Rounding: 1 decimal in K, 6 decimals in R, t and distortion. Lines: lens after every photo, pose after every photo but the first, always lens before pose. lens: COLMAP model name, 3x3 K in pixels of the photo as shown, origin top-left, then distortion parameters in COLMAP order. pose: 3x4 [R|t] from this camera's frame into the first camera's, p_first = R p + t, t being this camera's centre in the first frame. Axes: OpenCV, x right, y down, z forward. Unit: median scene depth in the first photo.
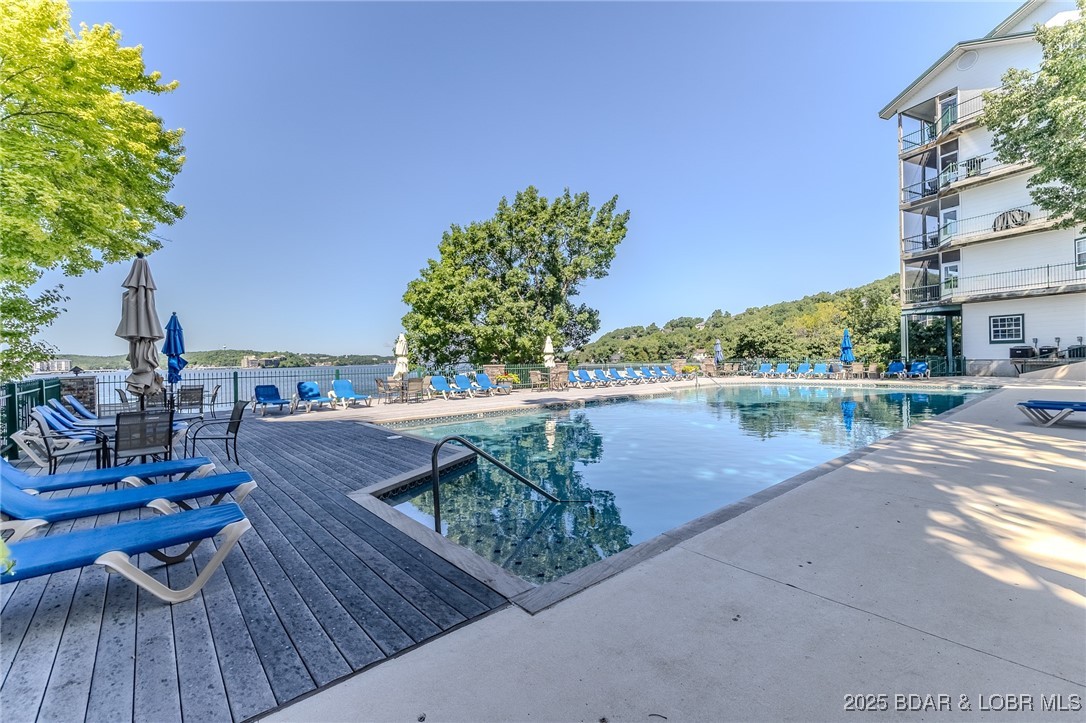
lens RADIAL K [[464.5, 0, 544.8], [0, 464.5, 358.9], [0, 0, 1]] dist [0.012912, -0.004618]
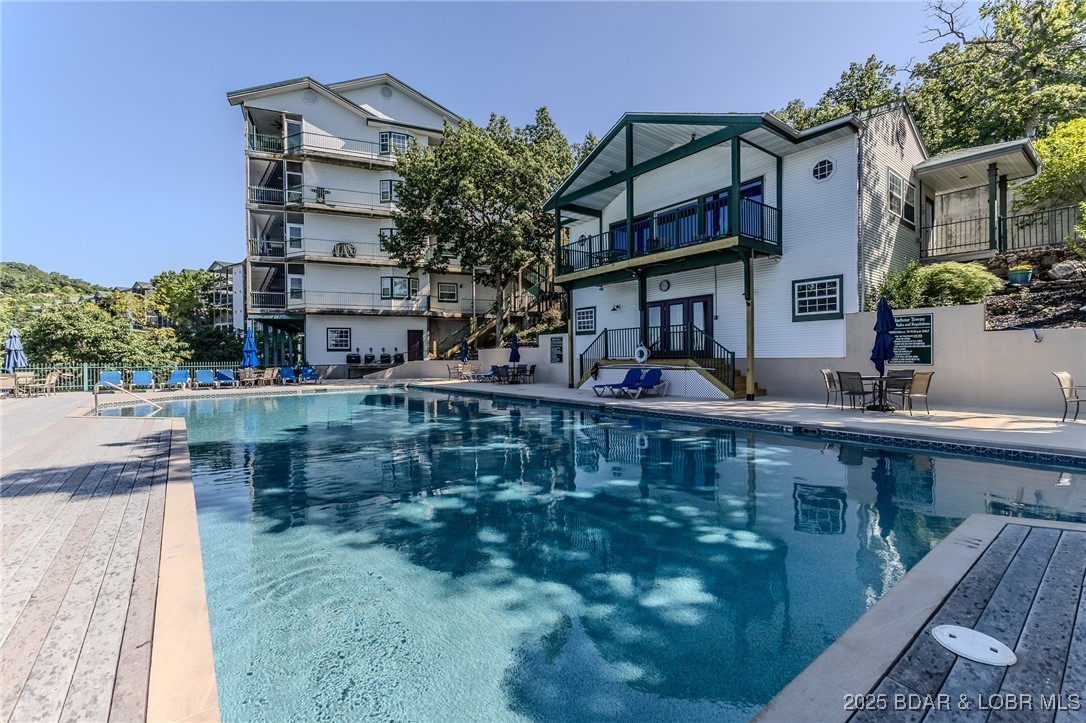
lens RADIAL K [[464.5, 0, 544.8], [0, 464.5, 358.9], [0, 0, 1]] dist [0.012912, -0.004618]
pose [[0.037116, 0.013971, 0.999213, -0.186155], [0.008932, 0.999858, -0.014311, 0.007897], [-0.999271, 0.009456, 0.036986, 0.413377]]
